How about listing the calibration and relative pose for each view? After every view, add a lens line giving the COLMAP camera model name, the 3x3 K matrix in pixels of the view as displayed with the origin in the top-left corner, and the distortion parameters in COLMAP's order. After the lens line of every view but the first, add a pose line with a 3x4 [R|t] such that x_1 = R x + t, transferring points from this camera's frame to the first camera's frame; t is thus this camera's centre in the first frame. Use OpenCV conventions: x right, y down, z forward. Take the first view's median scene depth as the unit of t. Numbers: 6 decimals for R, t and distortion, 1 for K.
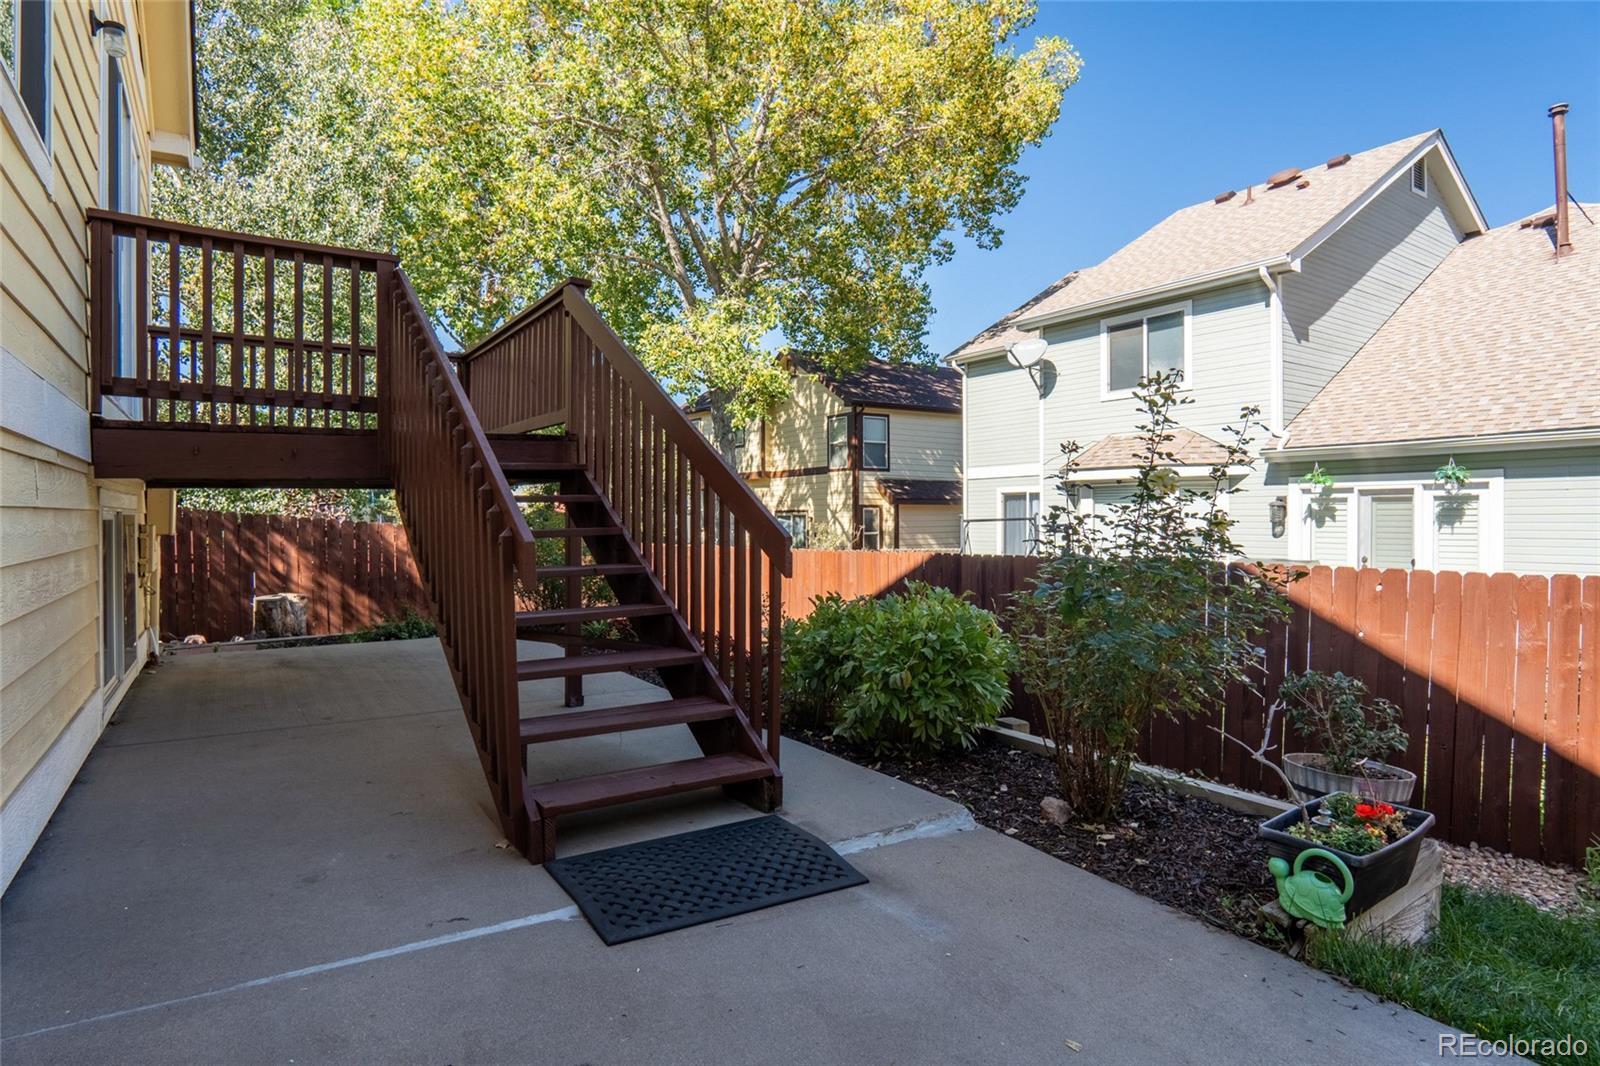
lens RADIAL K [[879.0, 0, 791.5], [0, 879.0, 500.7], [0, 0, 1]] dist [-0.028746, 0.001826]
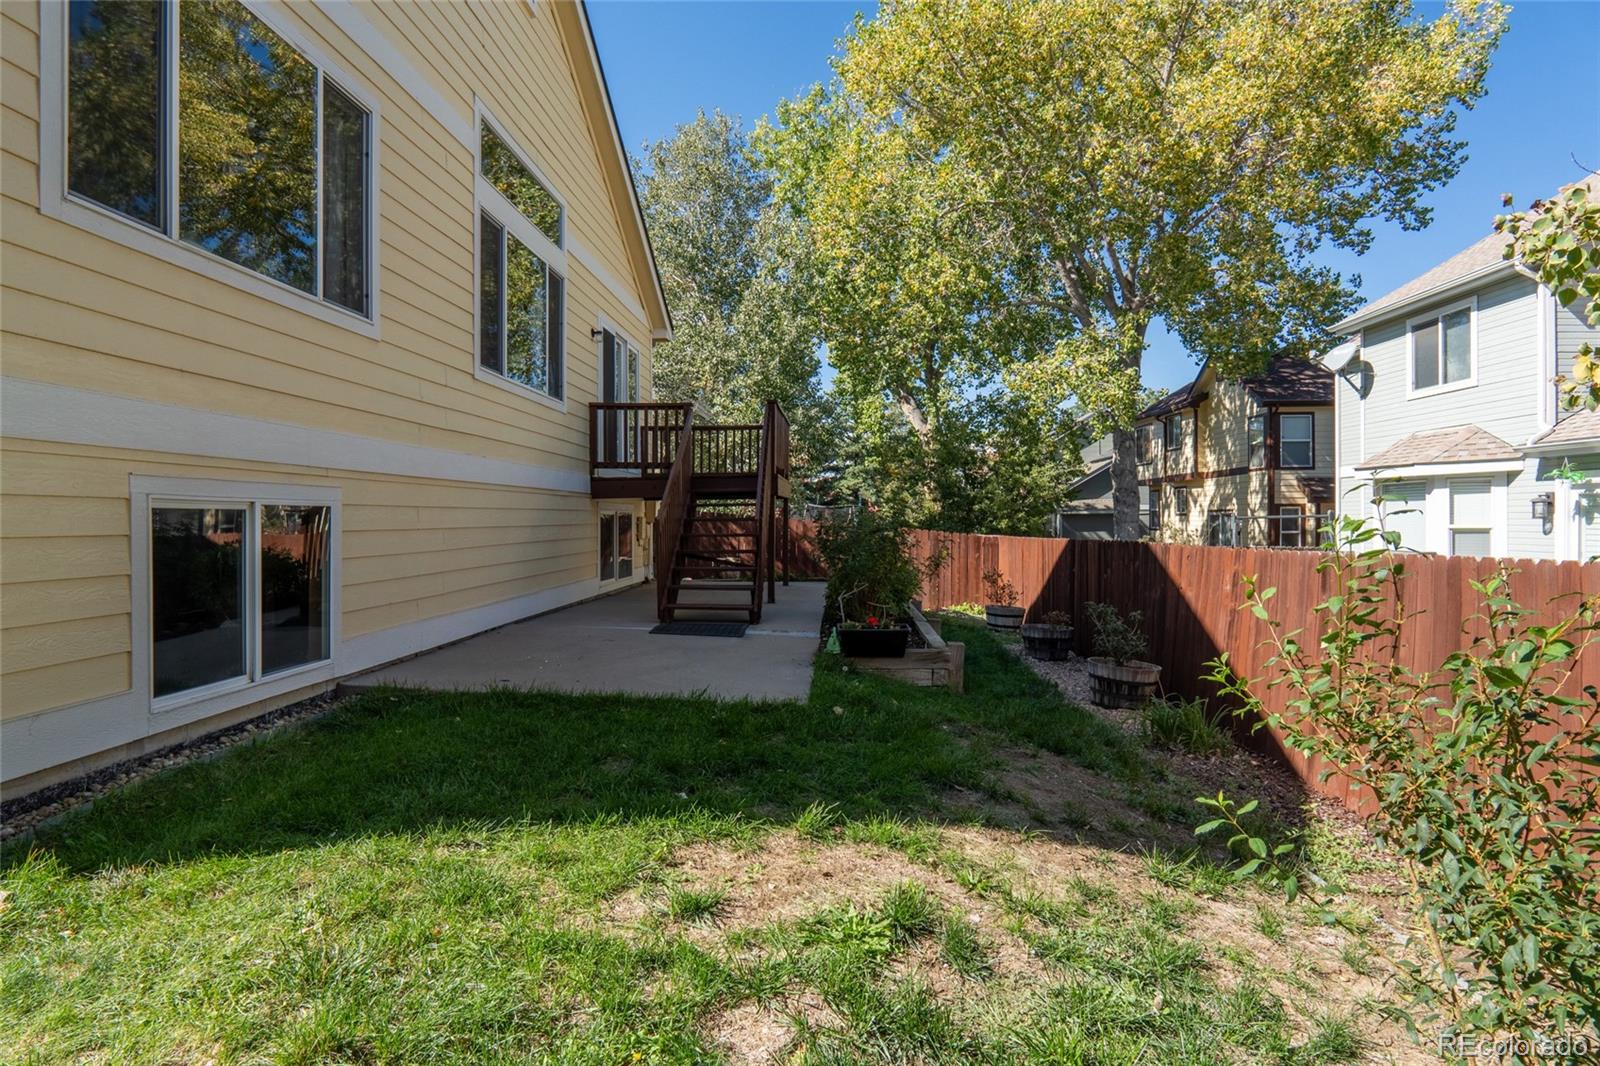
lens RADIAL K [[879.0, 0, 791.5], [0, 879.0, 500.7], [0, 0, 1]] dist [-0.028746, 0.001826]
pose [[0.804529, -0.013636, -0.593756, 0.223620], [0.013069, 0.999901, -0.005255, -0.000844], [0.593769, -0.003532, 0.804628, -0.138321]]
